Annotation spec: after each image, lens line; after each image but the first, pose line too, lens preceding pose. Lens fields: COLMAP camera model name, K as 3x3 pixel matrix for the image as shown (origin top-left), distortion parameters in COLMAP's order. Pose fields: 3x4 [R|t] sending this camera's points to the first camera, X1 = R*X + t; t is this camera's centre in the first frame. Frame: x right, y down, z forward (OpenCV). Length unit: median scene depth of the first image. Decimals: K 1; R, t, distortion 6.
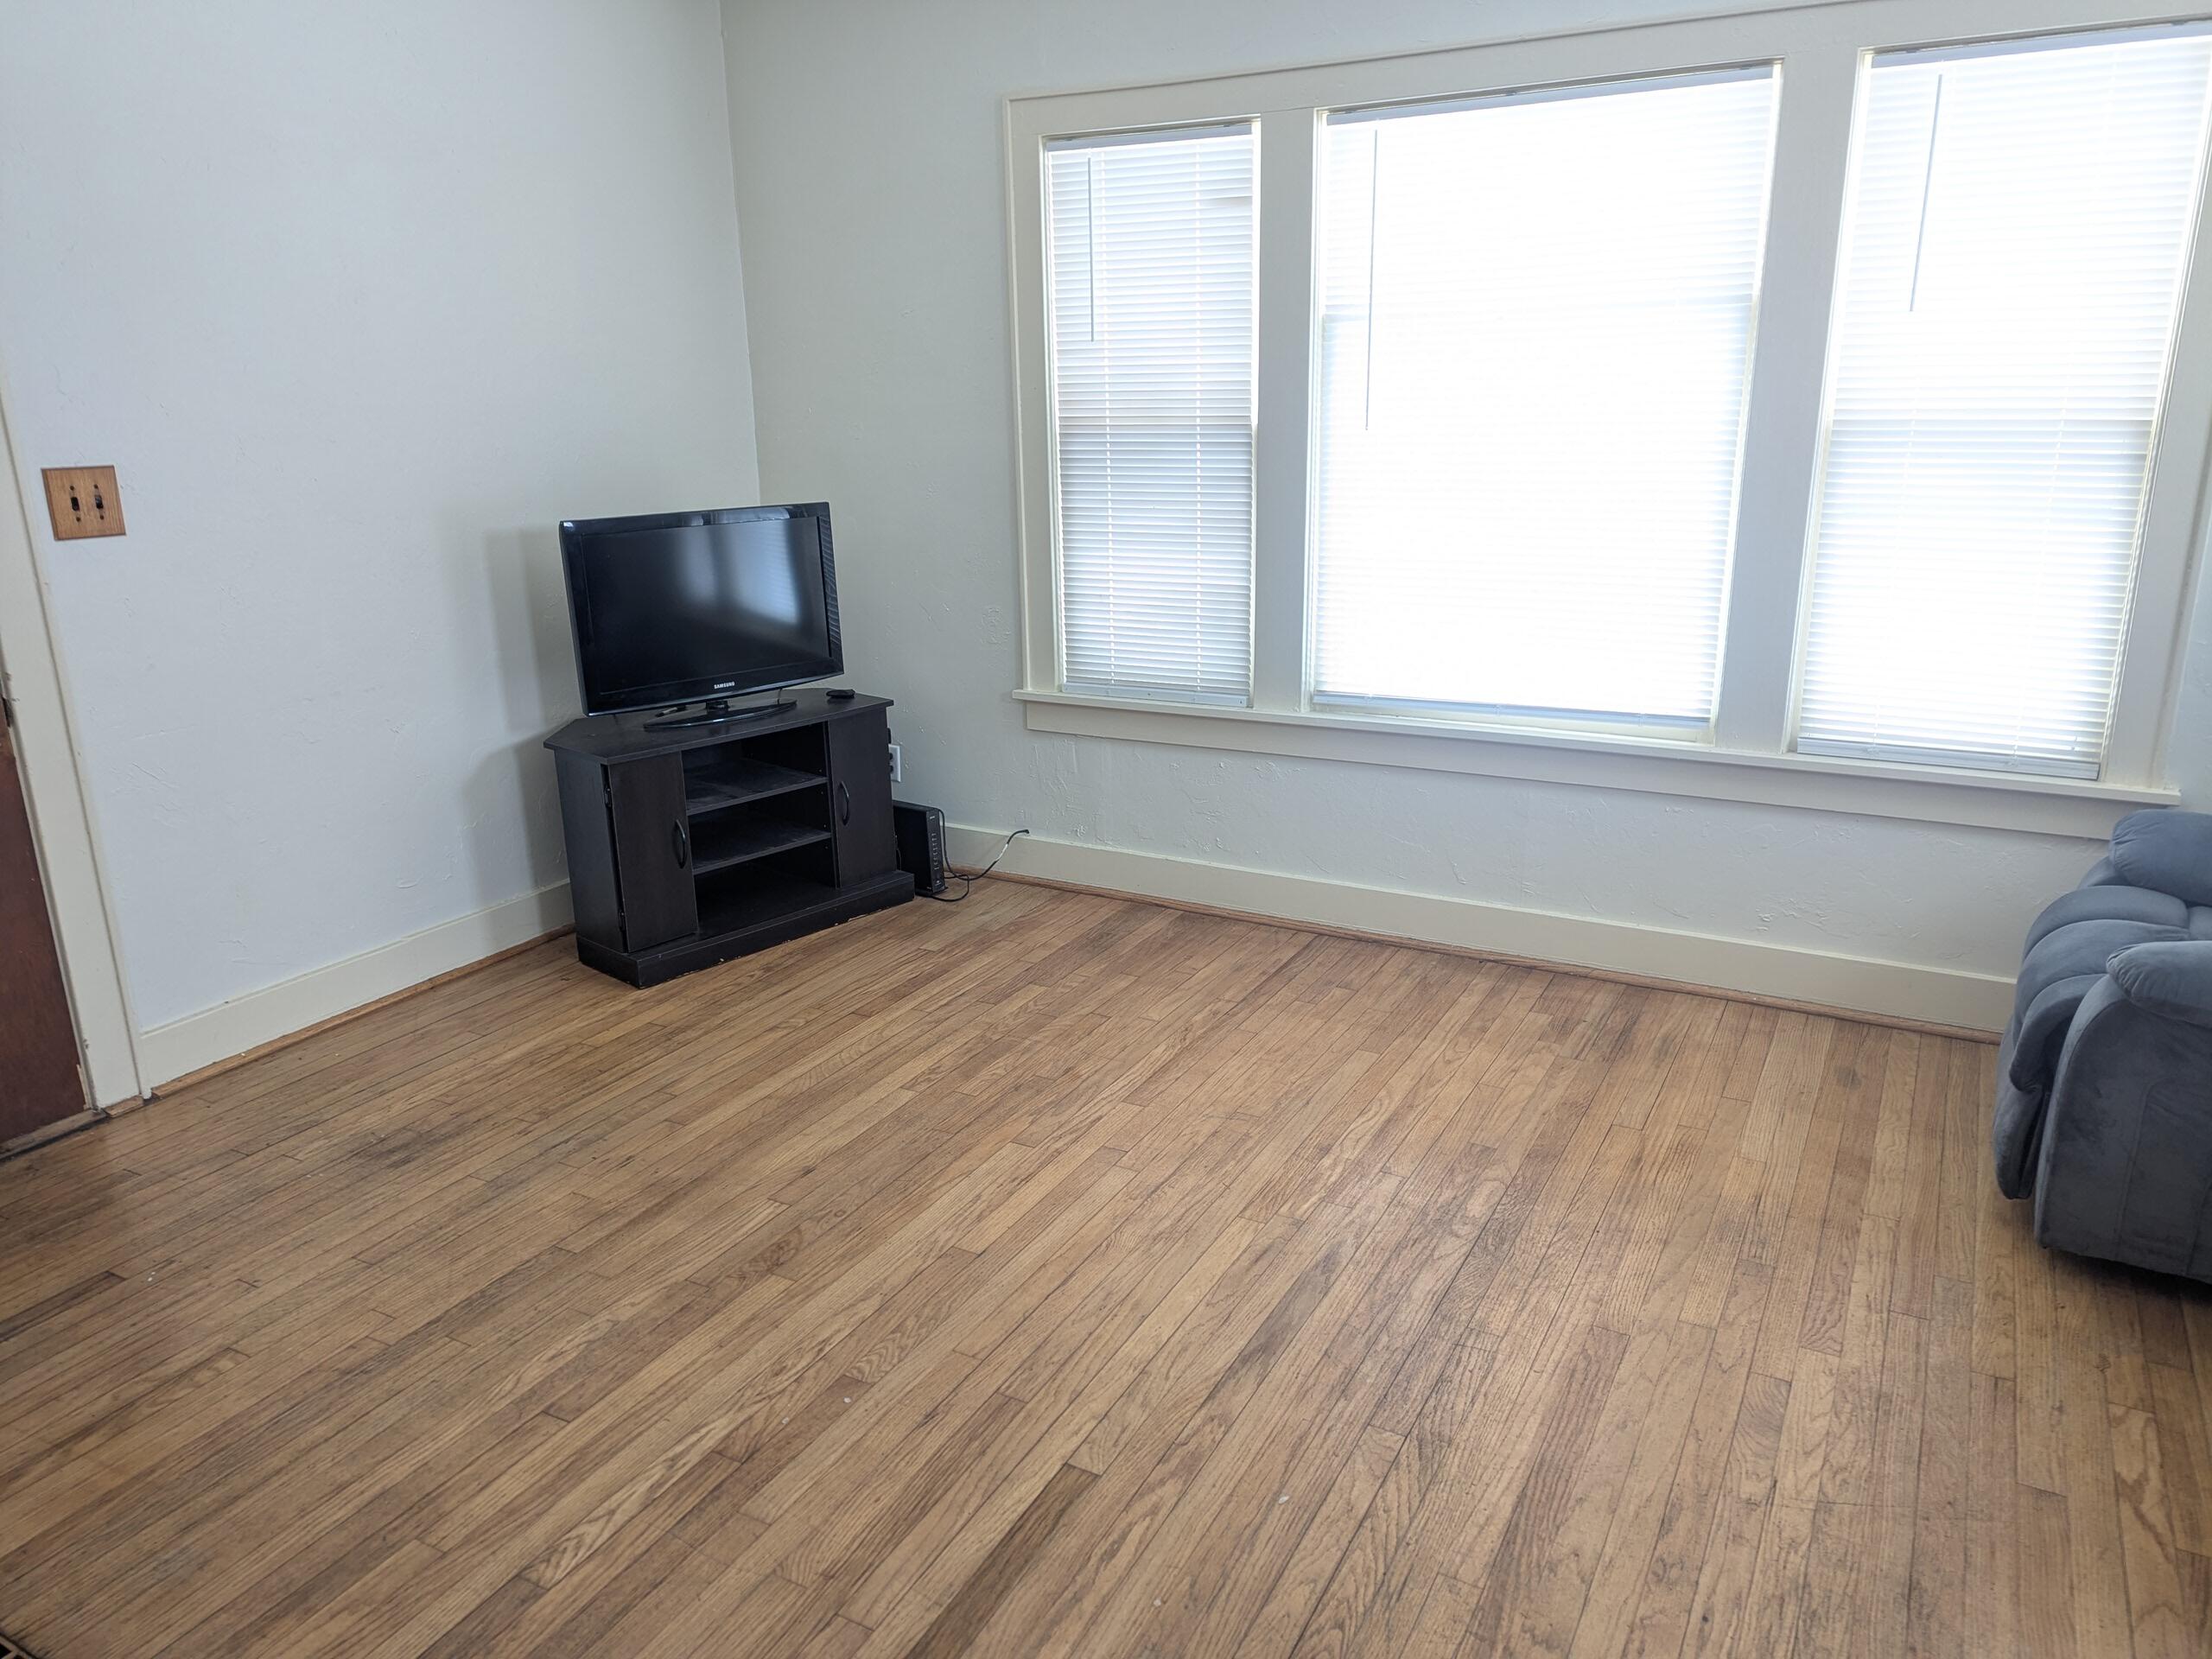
lens RADIAL K [[1546.8, 0, 1108.0], [0, 1546.8, 823.6], [0, 0, 1]] dist [0.011158, -0.001764]
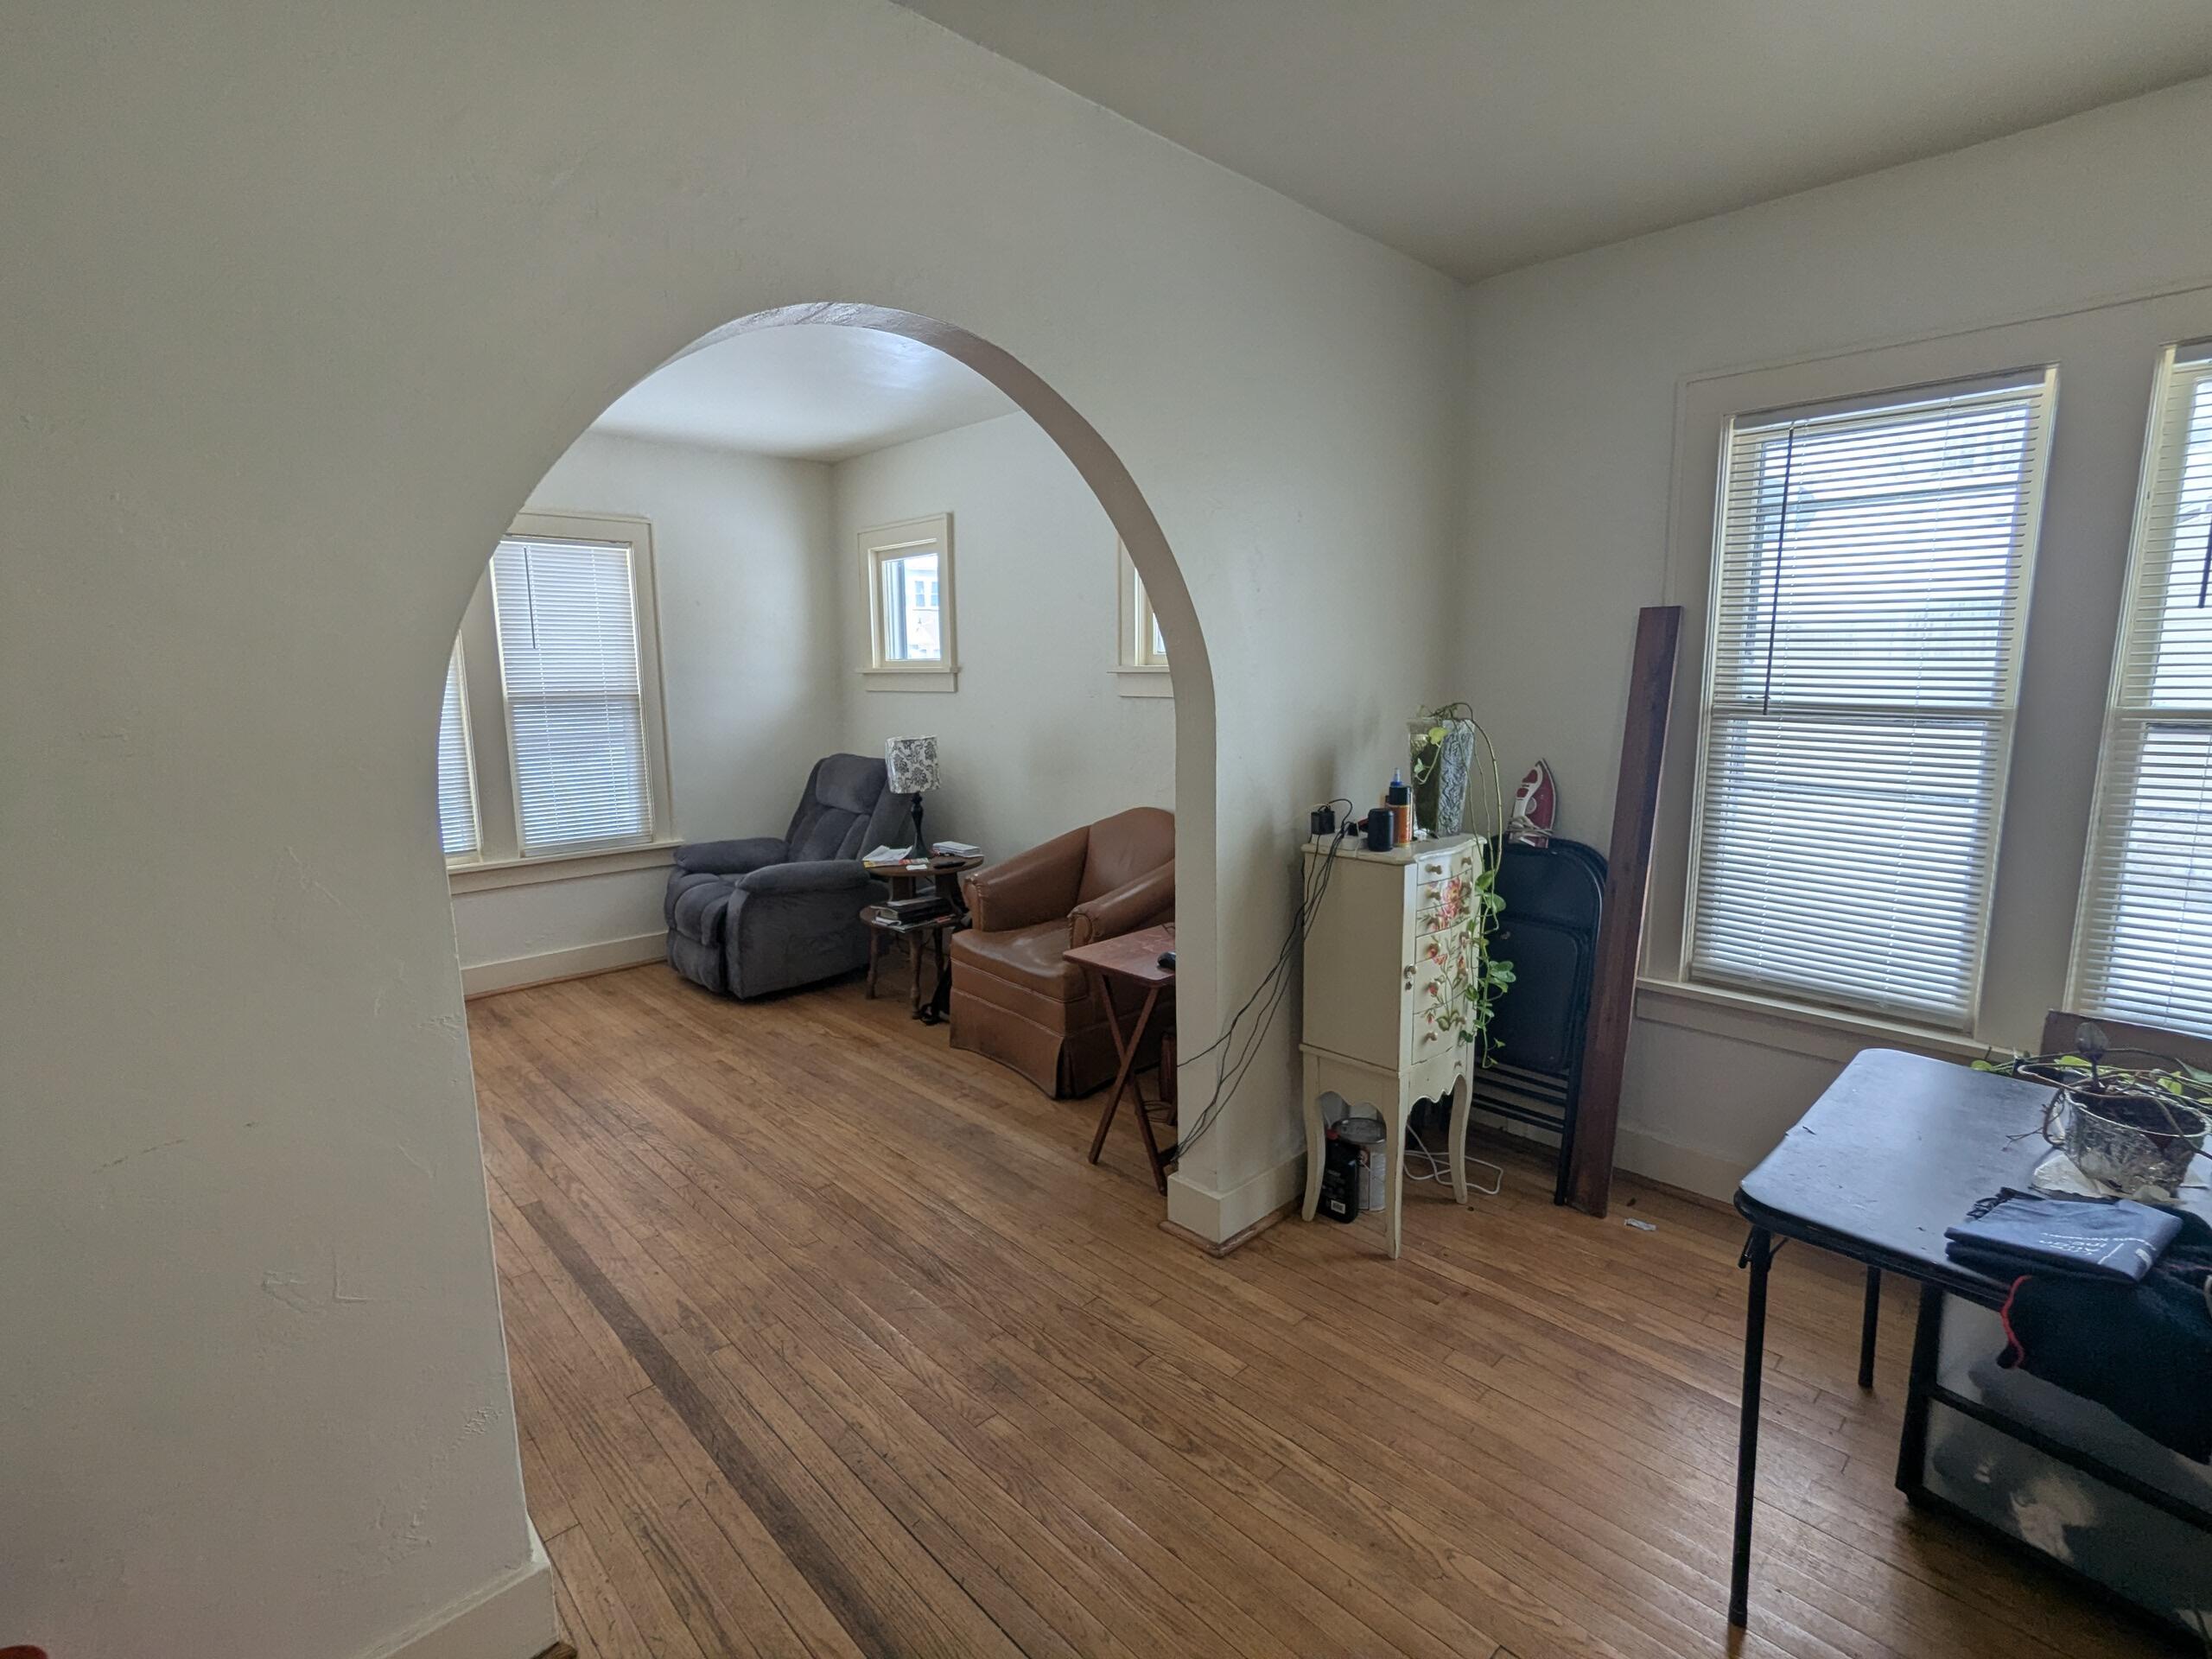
lens RADIAL K [[1044.0, 0, 1114.7], [0, 1044.0, 828.0], [0, 0, 1]] dist [0.001721, 0.000426]
pose [[0.296028, -0.144029, 0.944258, -0.714008], [0.267396, 0.961536, 0.062835, 0.044407], [-0.916988, 0.233890, 0.323155, -0.181906]]
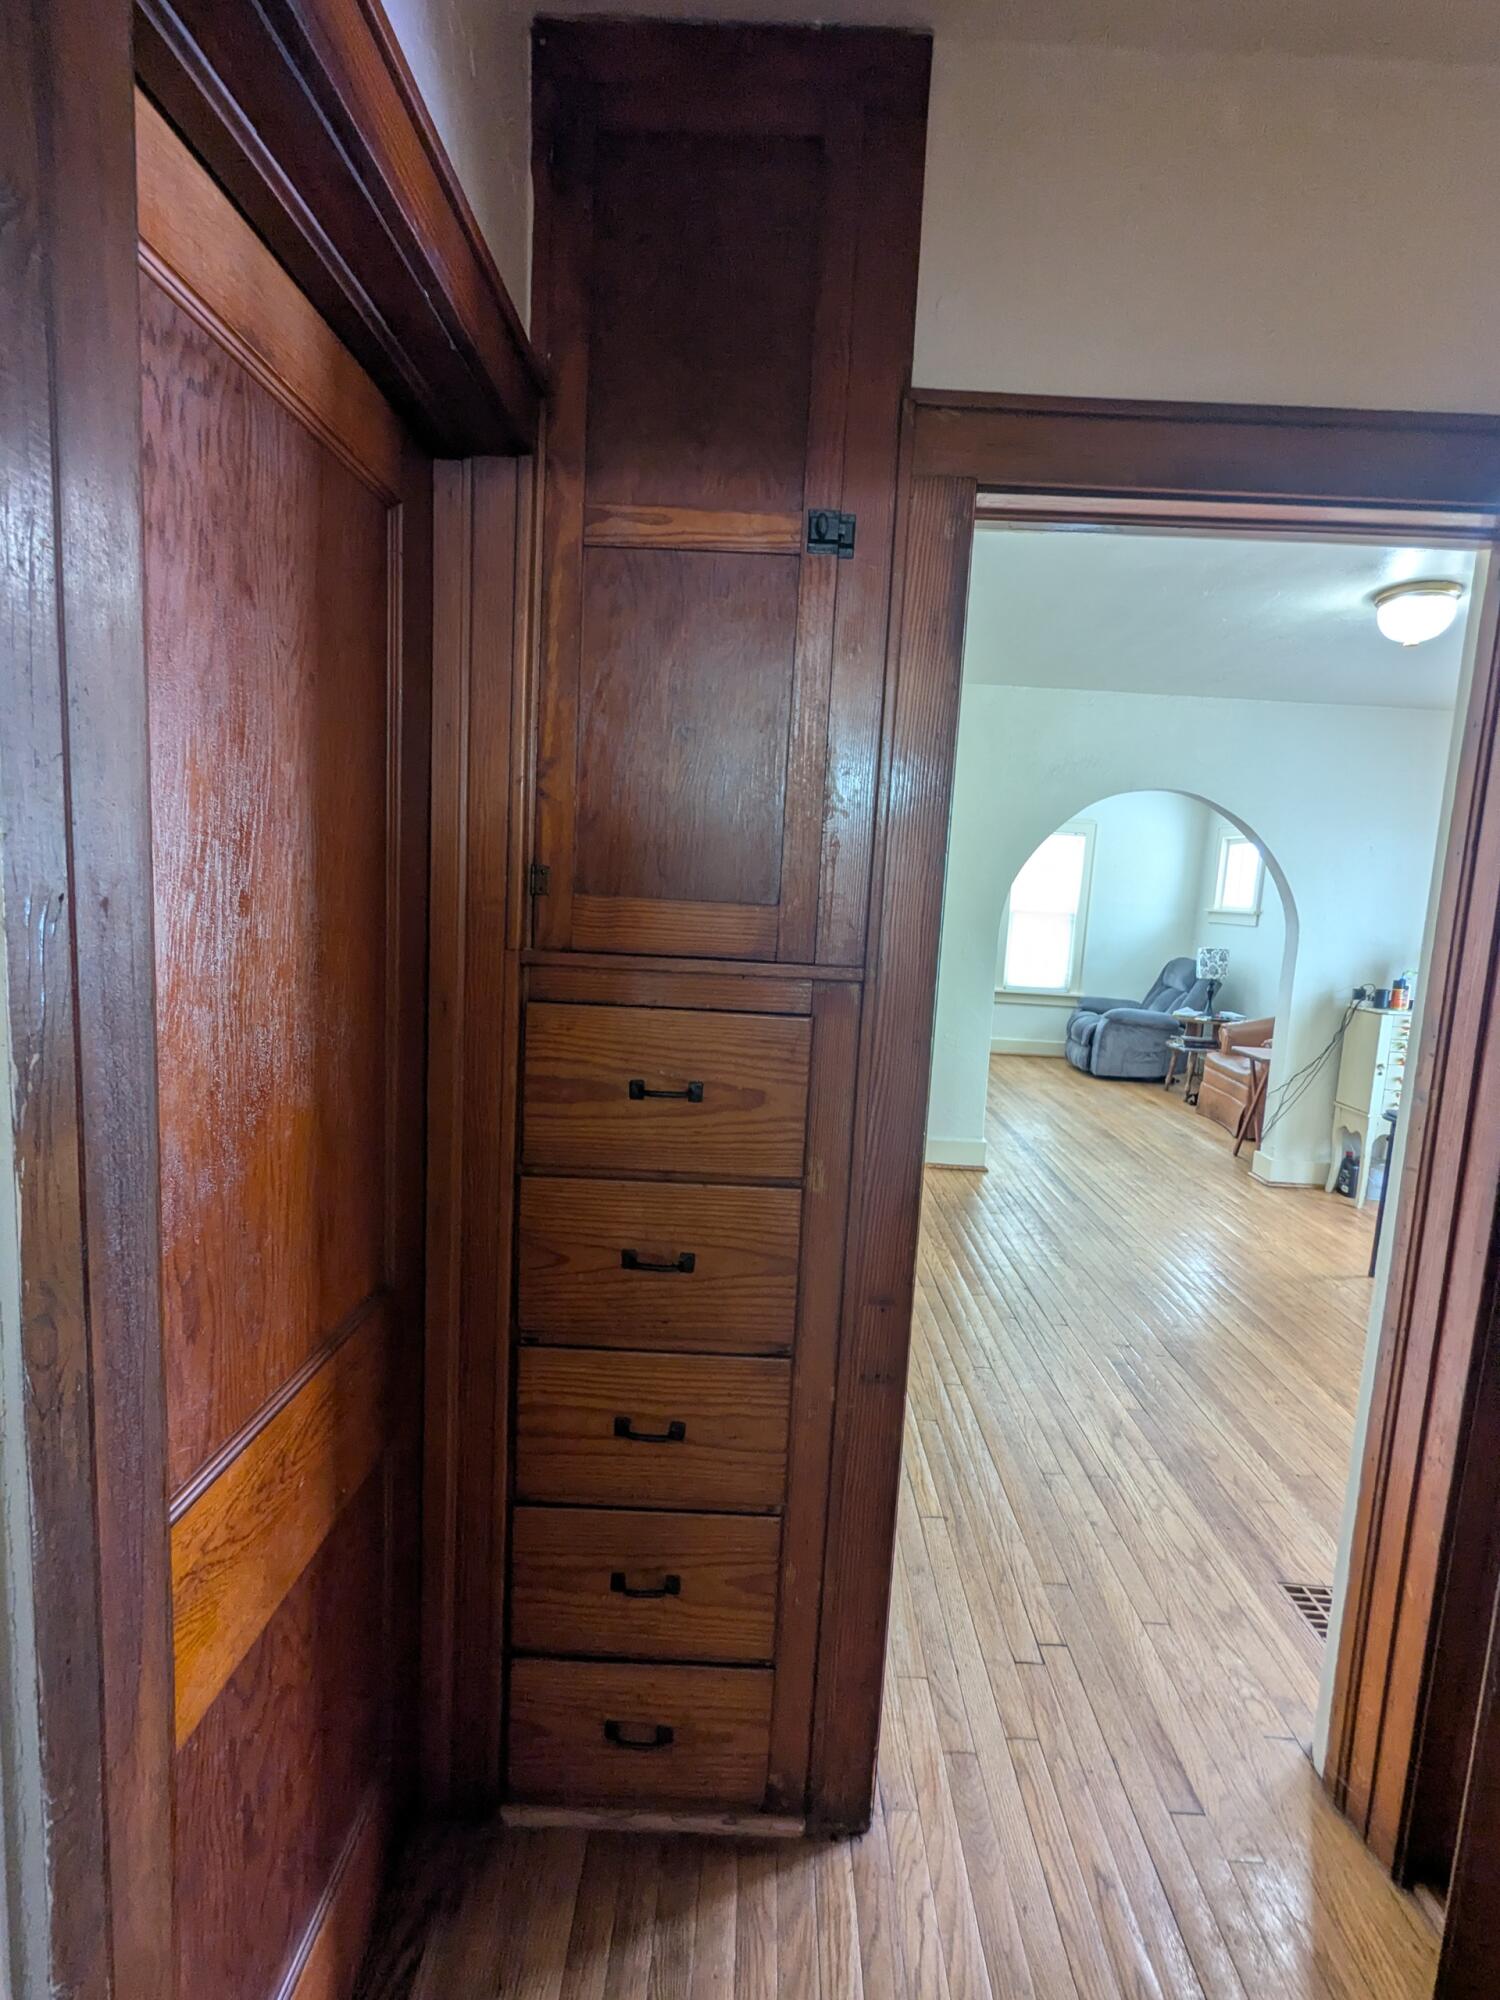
lens RADIAL K [[943.9, 0, 759.7], [0, 943.9, 994.5], [0, 0, 1]] dist [0.001721, 0.000426]
pose [[0.879590, 0.001403, 0.475730, -1.514193], [0.066791, 0.989727, -0.126410, 0.276678], [-0.471020, 0.142964, 0.870460, -0.982744]]
